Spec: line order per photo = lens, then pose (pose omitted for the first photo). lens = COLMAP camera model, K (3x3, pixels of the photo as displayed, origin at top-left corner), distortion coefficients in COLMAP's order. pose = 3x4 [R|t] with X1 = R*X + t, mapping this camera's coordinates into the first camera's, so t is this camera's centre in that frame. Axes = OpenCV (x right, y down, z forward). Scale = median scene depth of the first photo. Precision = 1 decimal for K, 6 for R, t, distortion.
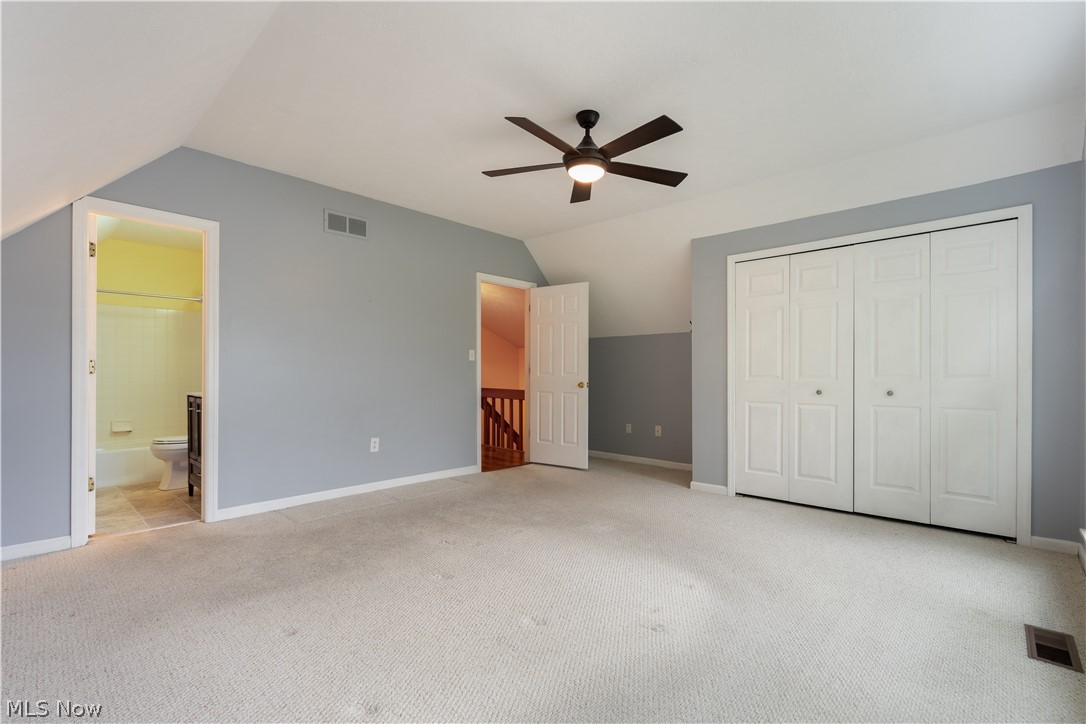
lens RADIAL K [[492.7, 0, 544.4], [0, 492.7, 372.9], [0, 0, 1]] dist [-0.000717, 0.000463]
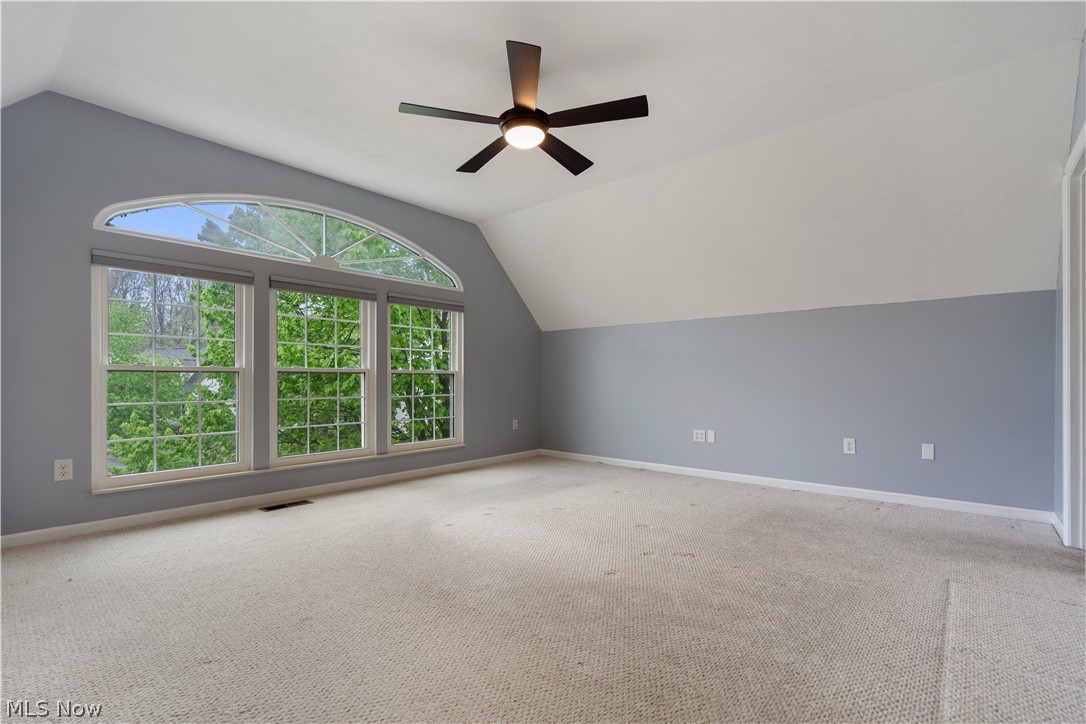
lens RADIAL K [[492.7, 0, 544.4], [0, 492.7, 372.9], [0, 0, 1]] dist [-0.000717, 0.000463]
pose [[-0.998647, -0.006212, -0.051637, 0.069146], [-0.005474, 0.999881, -0.014424, 0.033405], [0.051720, -0.014122, -0.998562, 1.425876]]
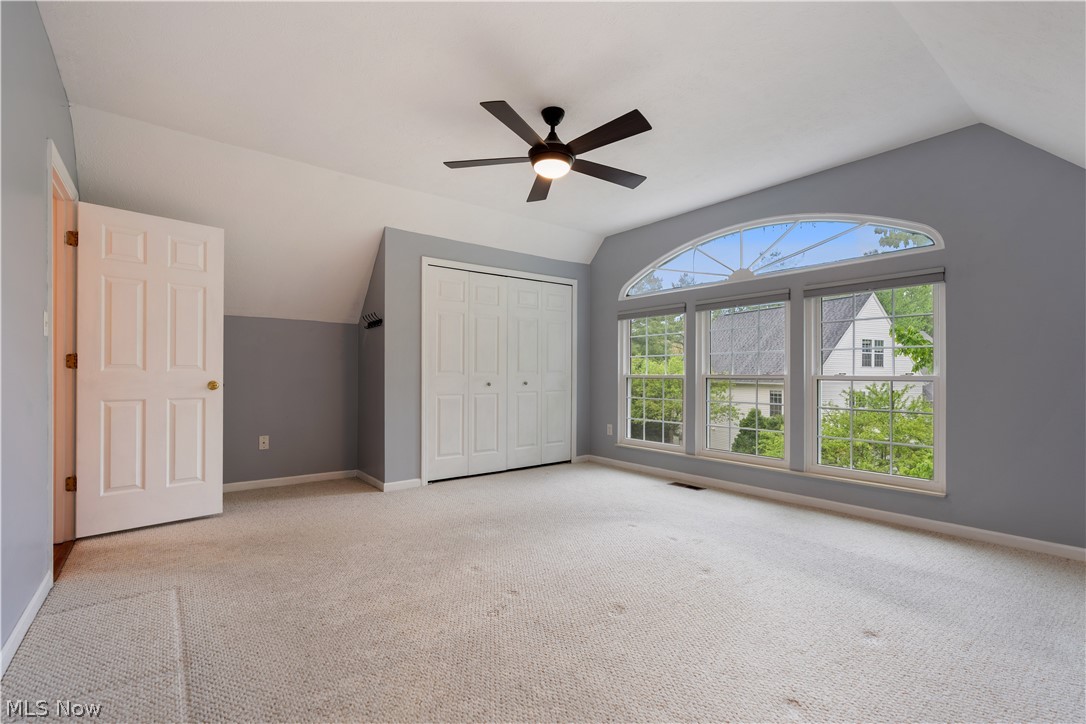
lens RADIAL K [[492.7, 0, 544.4], [0, 492.7, 372.9], [0, 0, 1]] dist [-0.000717, 0.000463]
pose [[0.146296, -0.000633, 0.989241, -0.676098], [-0.004956, 0.999987, 0.001372, 0.006765], [-0.989228, -0.005103, 0.146291, 0.645191]]
